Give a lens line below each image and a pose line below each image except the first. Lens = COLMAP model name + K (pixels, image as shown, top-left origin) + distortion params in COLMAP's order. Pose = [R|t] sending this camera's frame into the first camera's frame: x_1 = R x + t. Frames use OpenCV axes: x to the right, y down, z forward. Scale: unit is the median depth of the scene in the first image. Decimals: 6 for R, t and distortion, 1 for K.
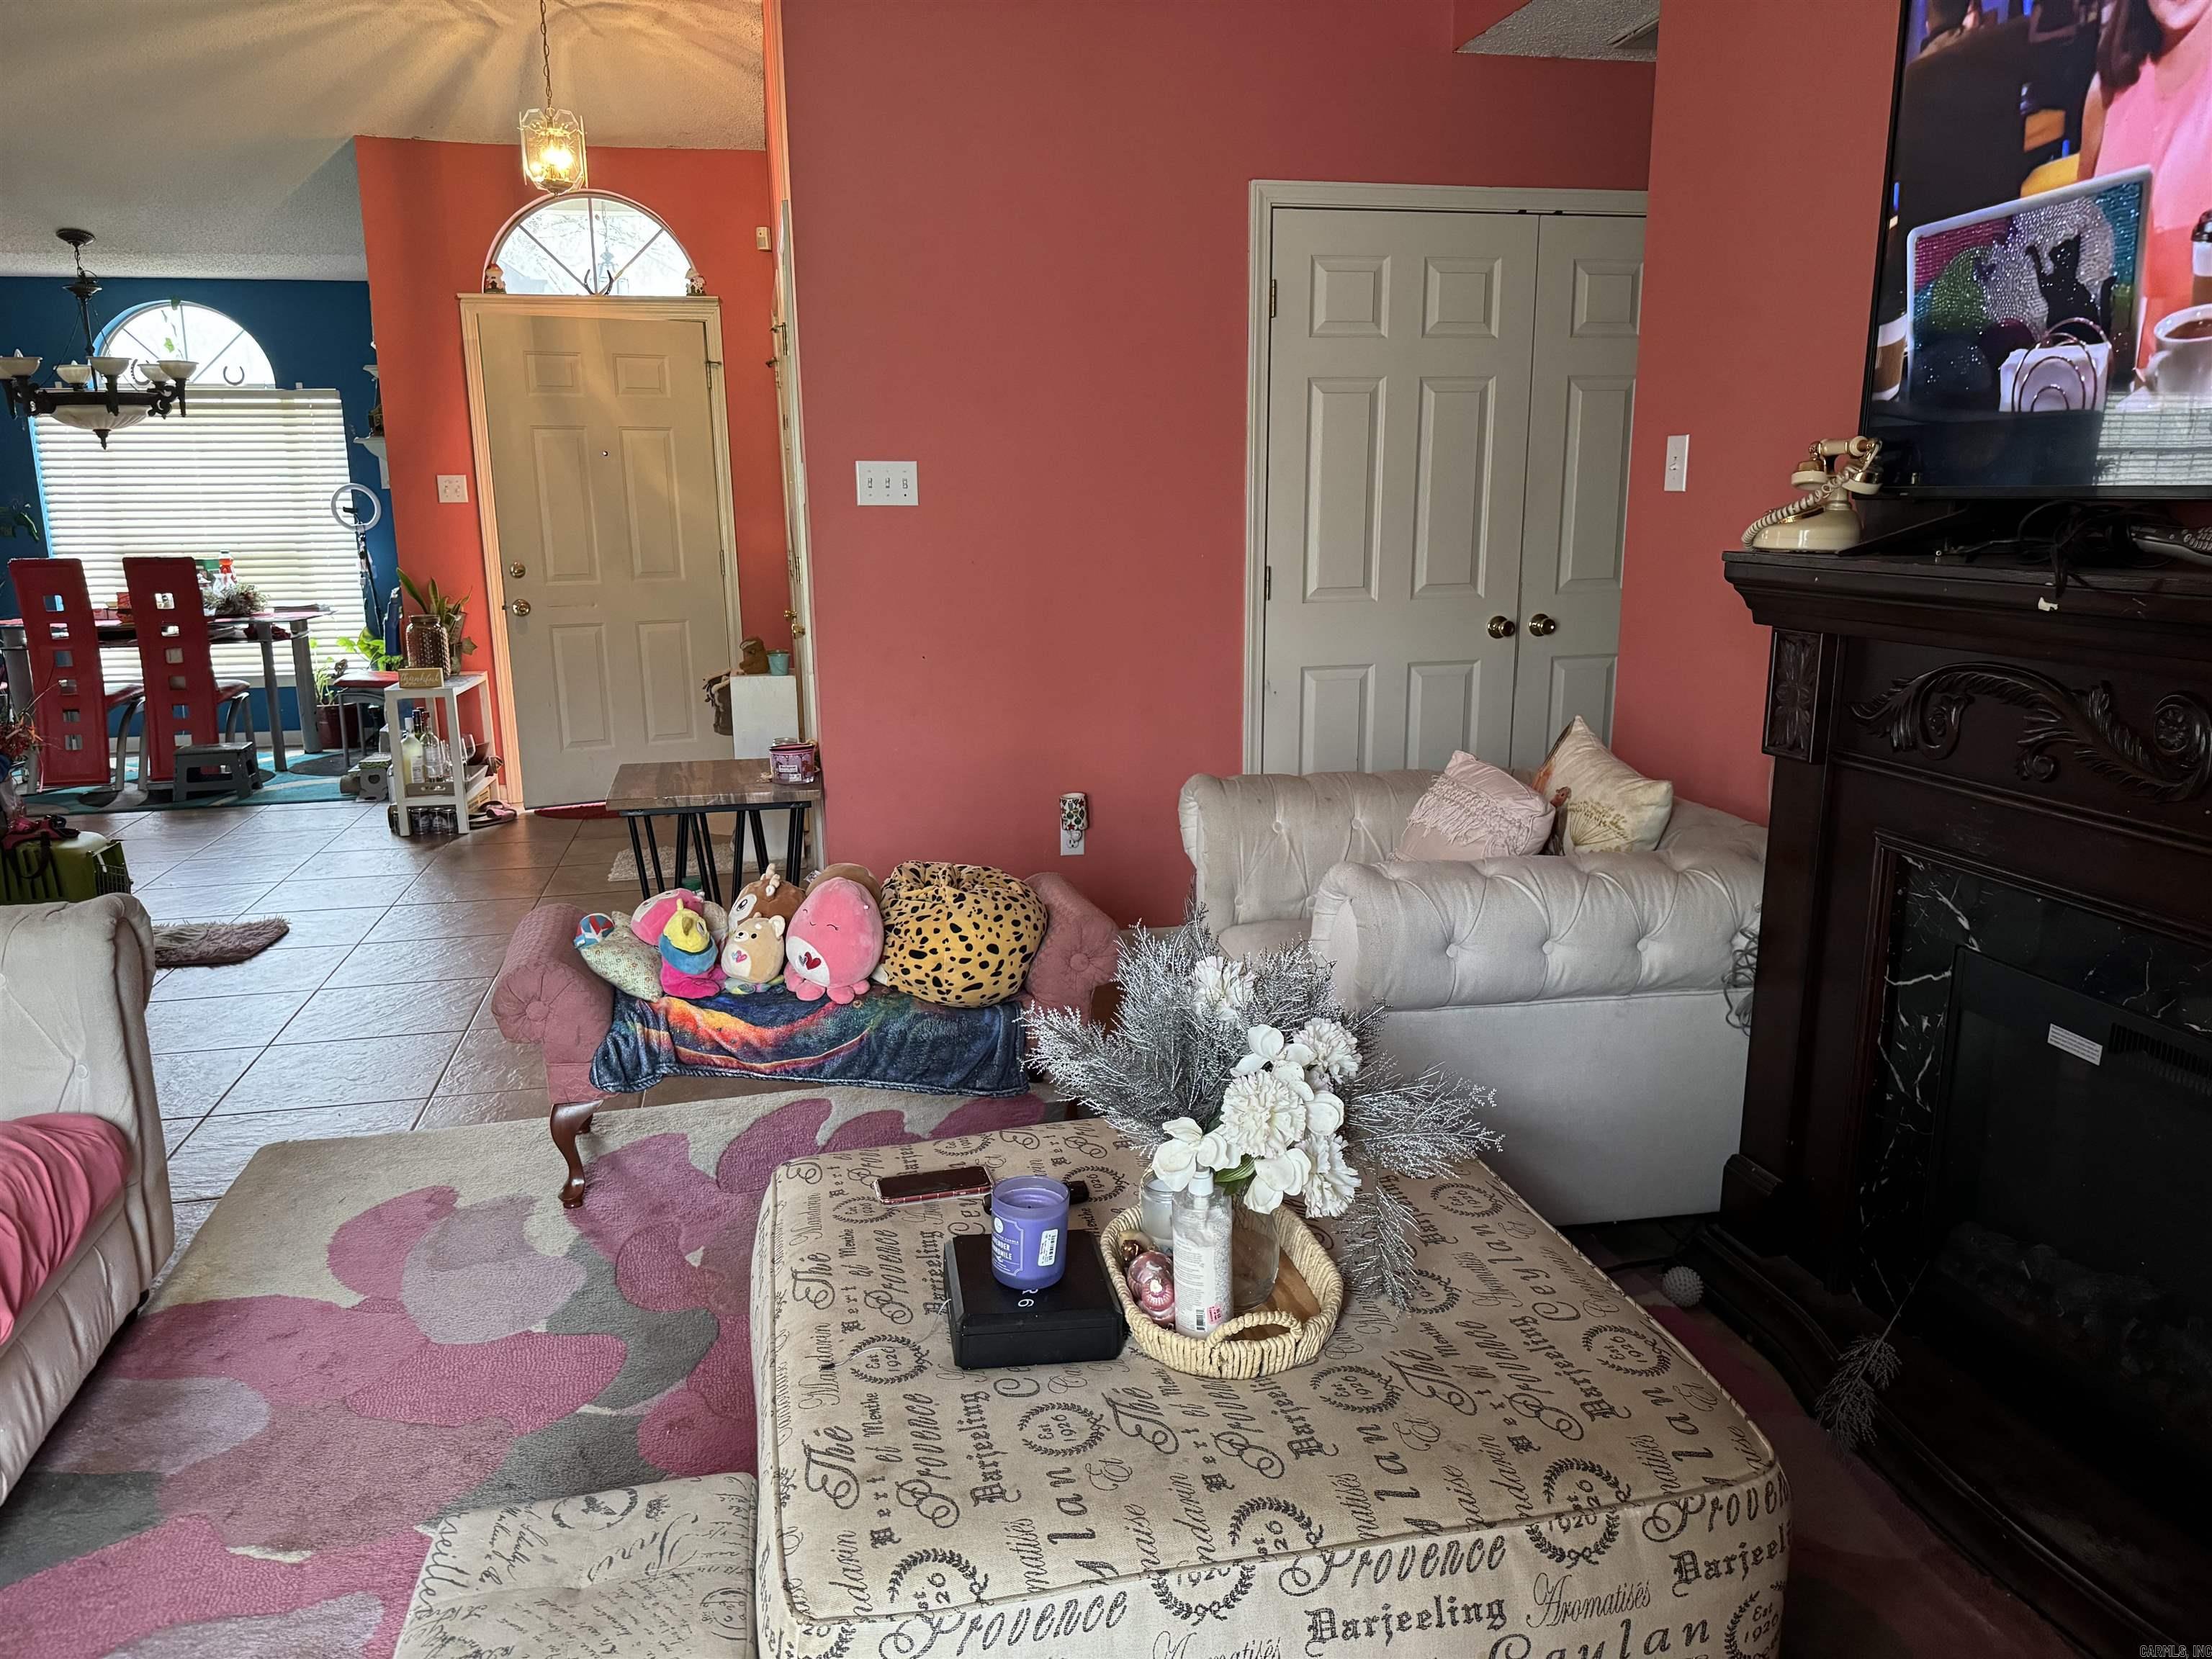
lens RADIAL K [[1557.5, 0, 1106.0], [0, 1557.5, 829.5], [0, 0, 1]] dist [0.192579, -0.285405]
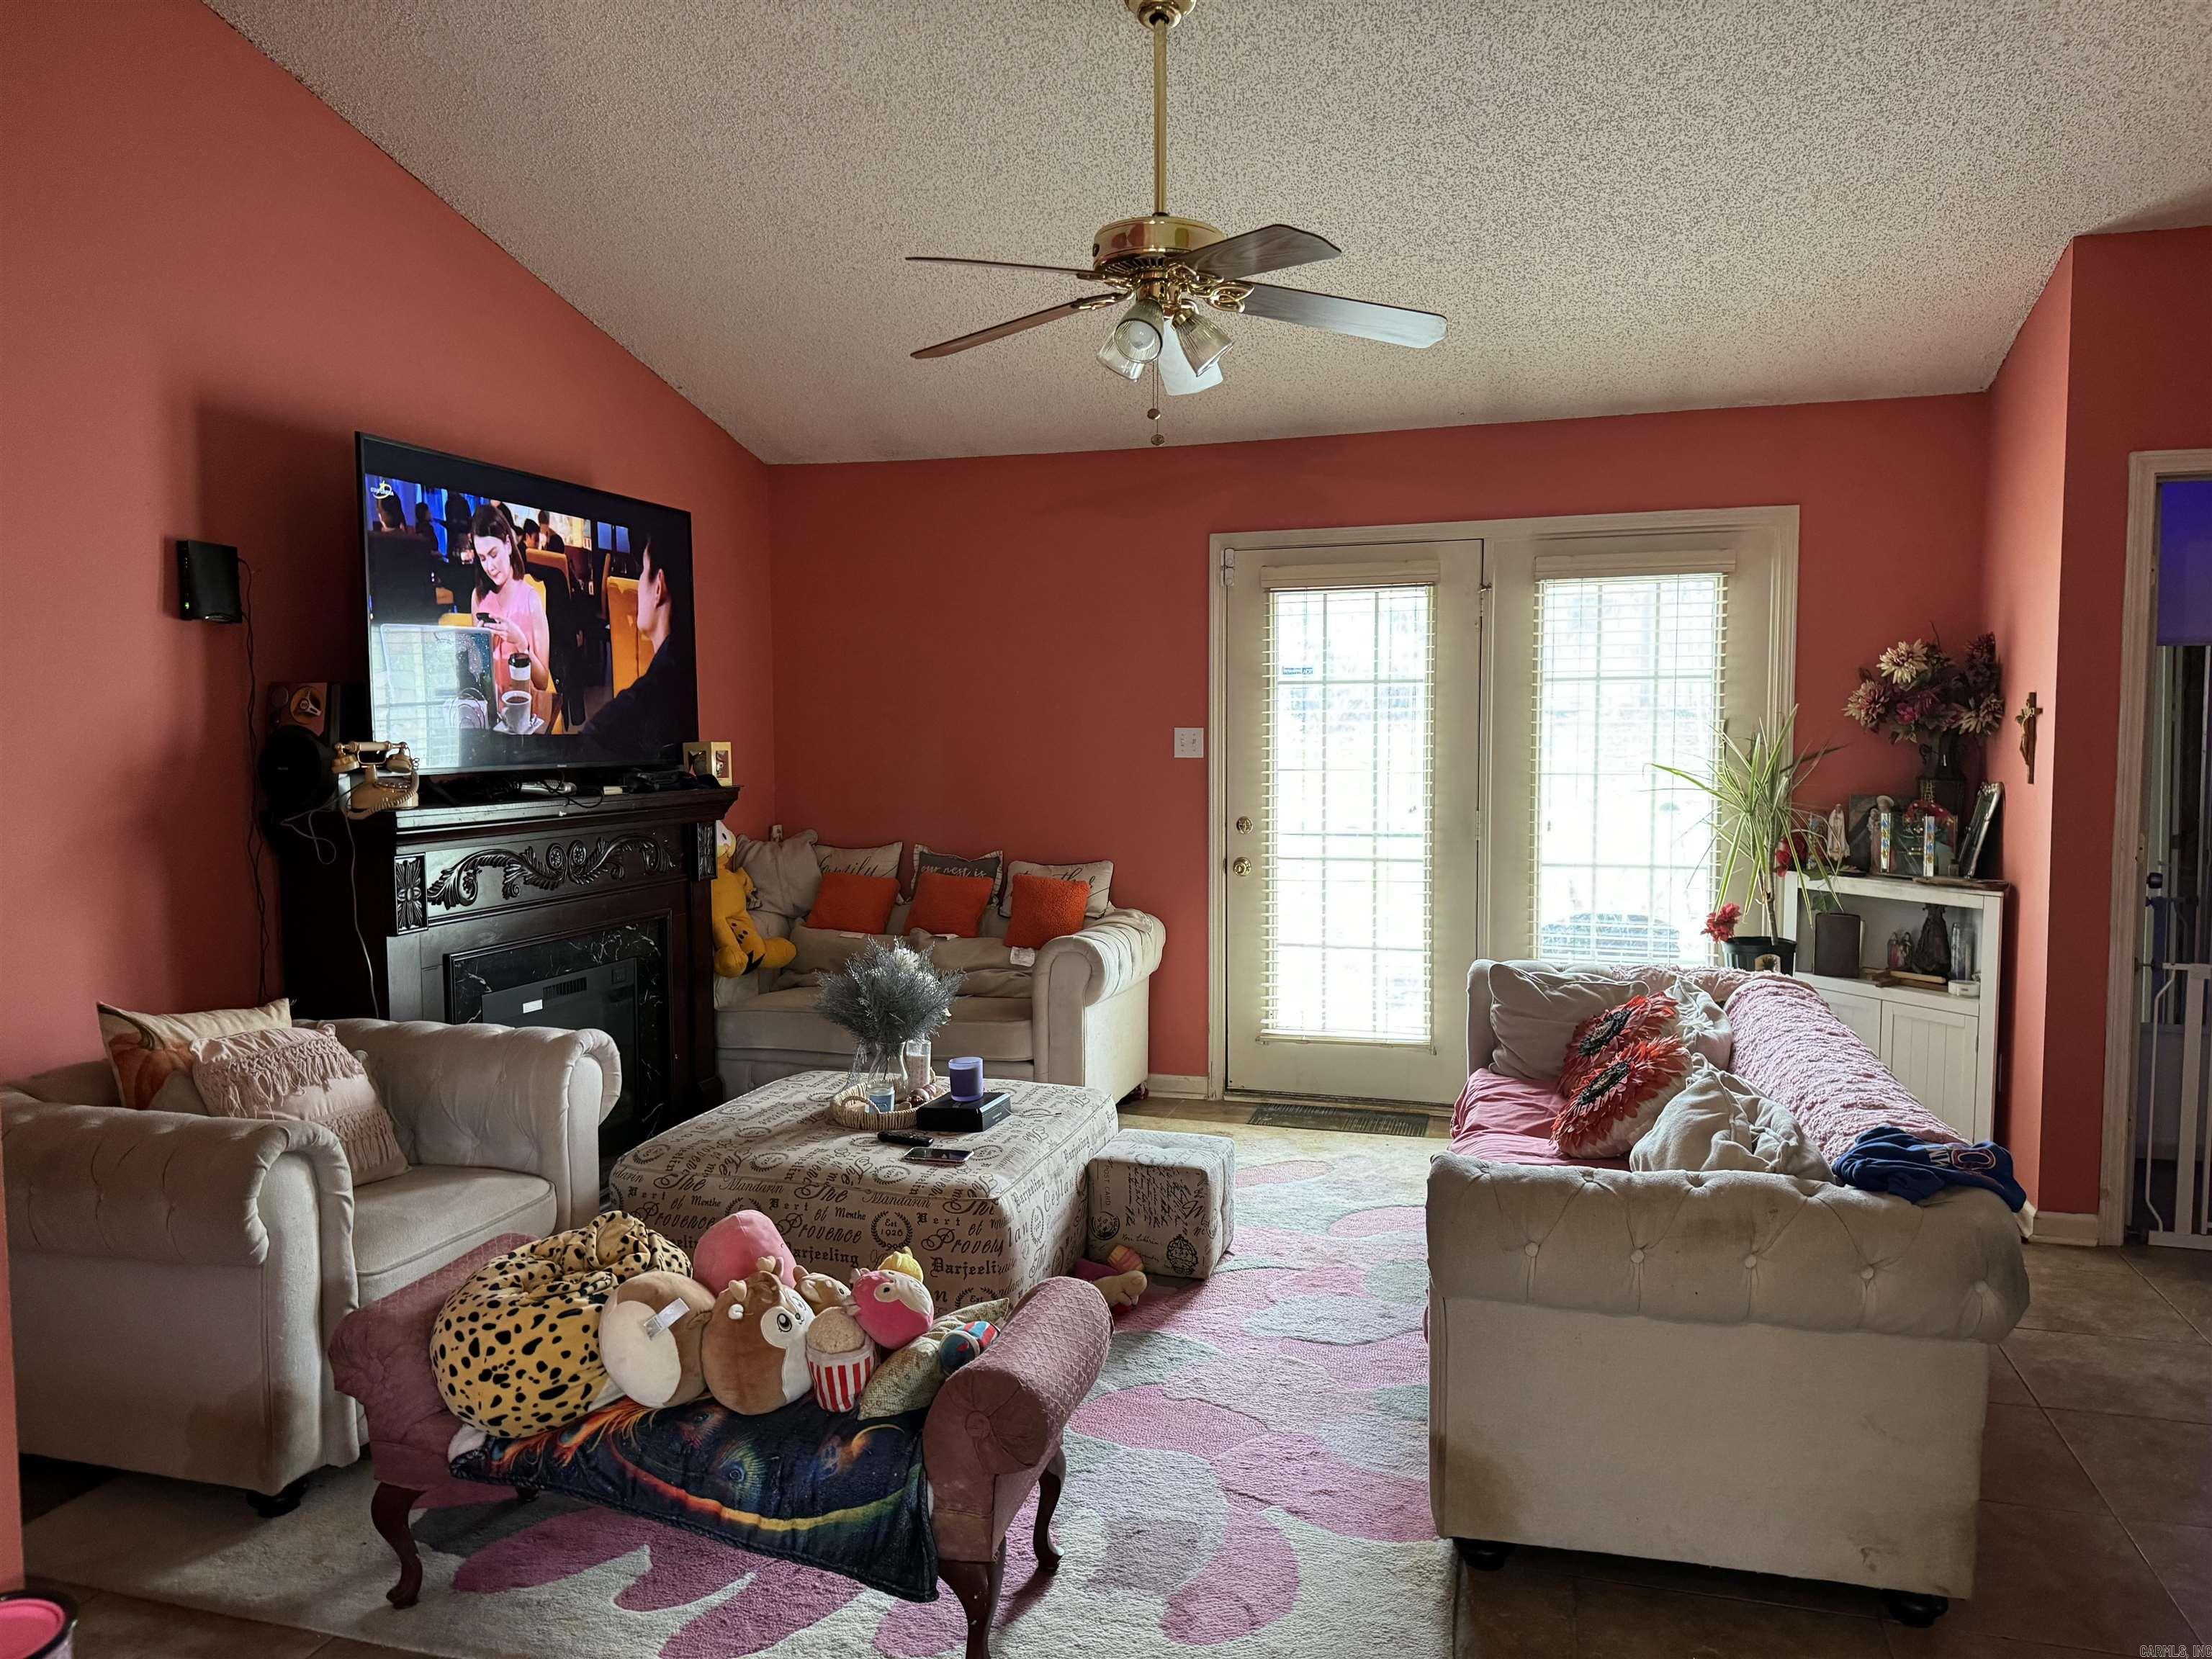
lens RADIAL K [[1557.5, 0, 1106.0], [0, 1557.5, 829.5], [0, 0, 1]] dist [0.192579, -0.285405]
pose [[-0.876134, -0.013903, 0.481867, -0.930626], [0.119628, 0.962047, 0.245266, -0.440401], [-0.466988, 0.272530, -0.841219, 1.927783]]
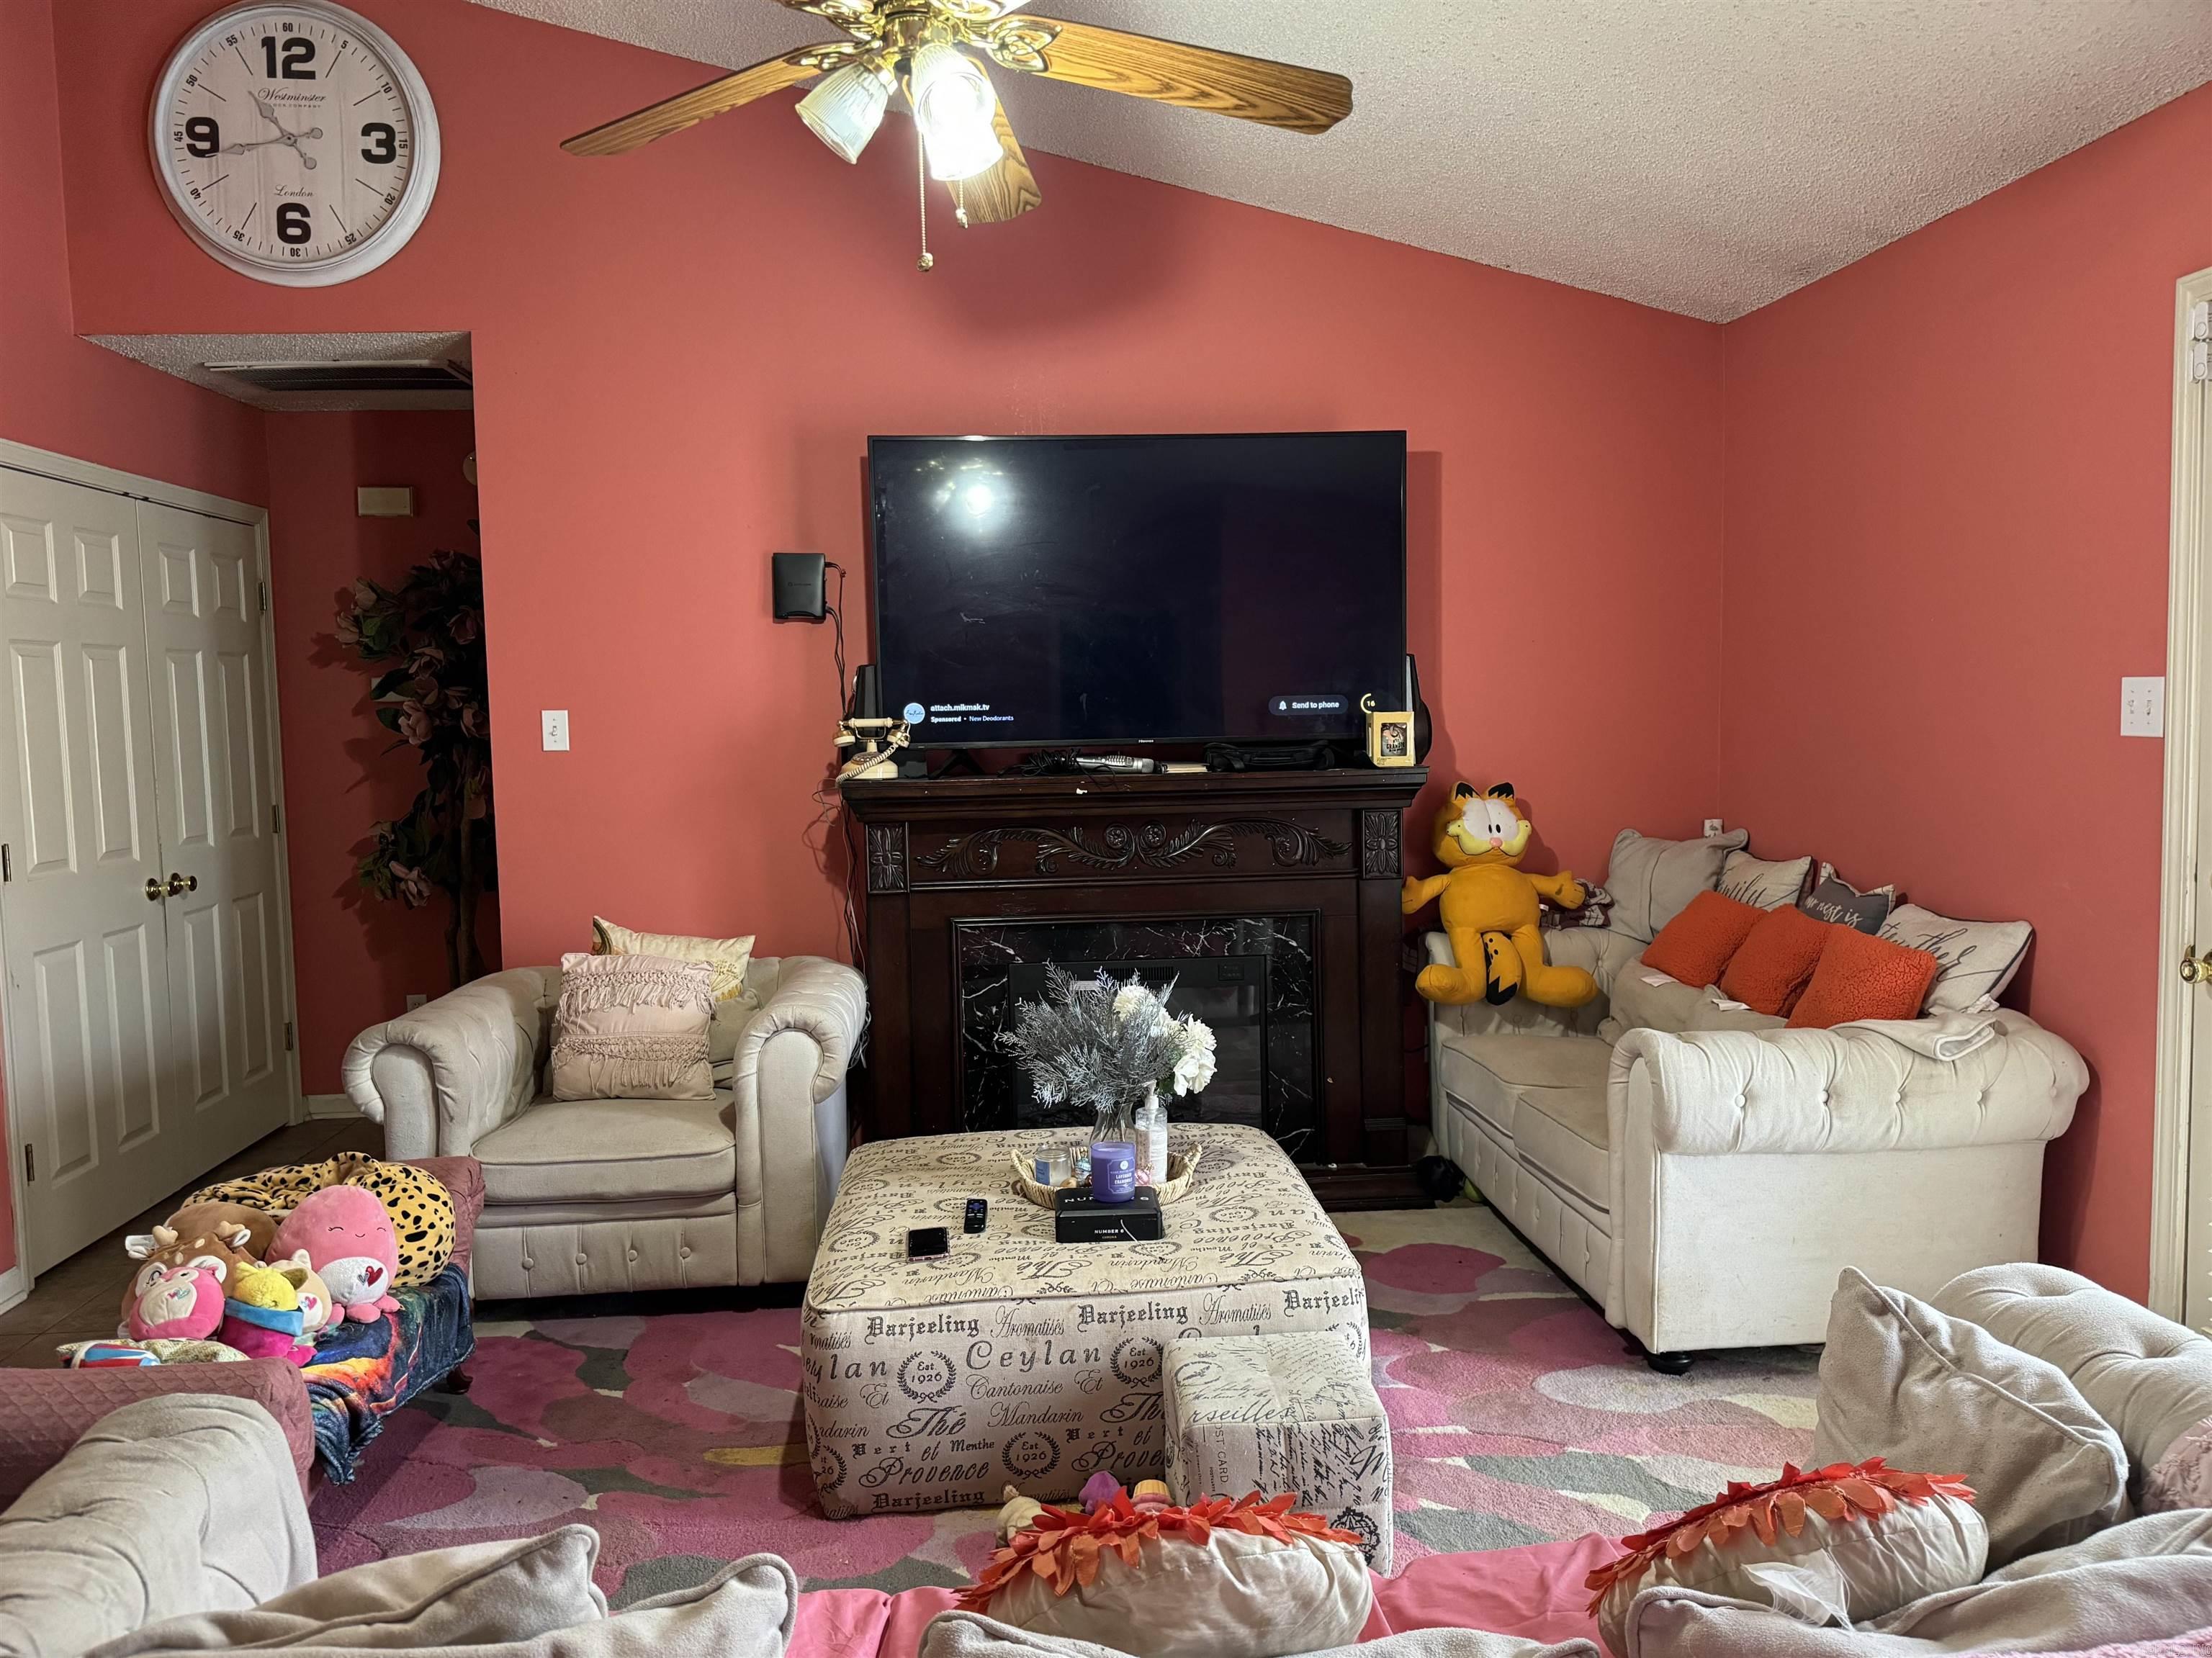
lens RADIAL K [[1557.4, 0, 1106.0], [0, 1557.4, 829.0], [0, 0, 1]] dist [0.192579, -0.285405]
pose [[0.128402, -0.064615, 0.989615, -1.200621], [0.230718, 0.972442, 0.033559, -0.112888], [-0.964511, 0.224013, 0.139771, 0.497033]]
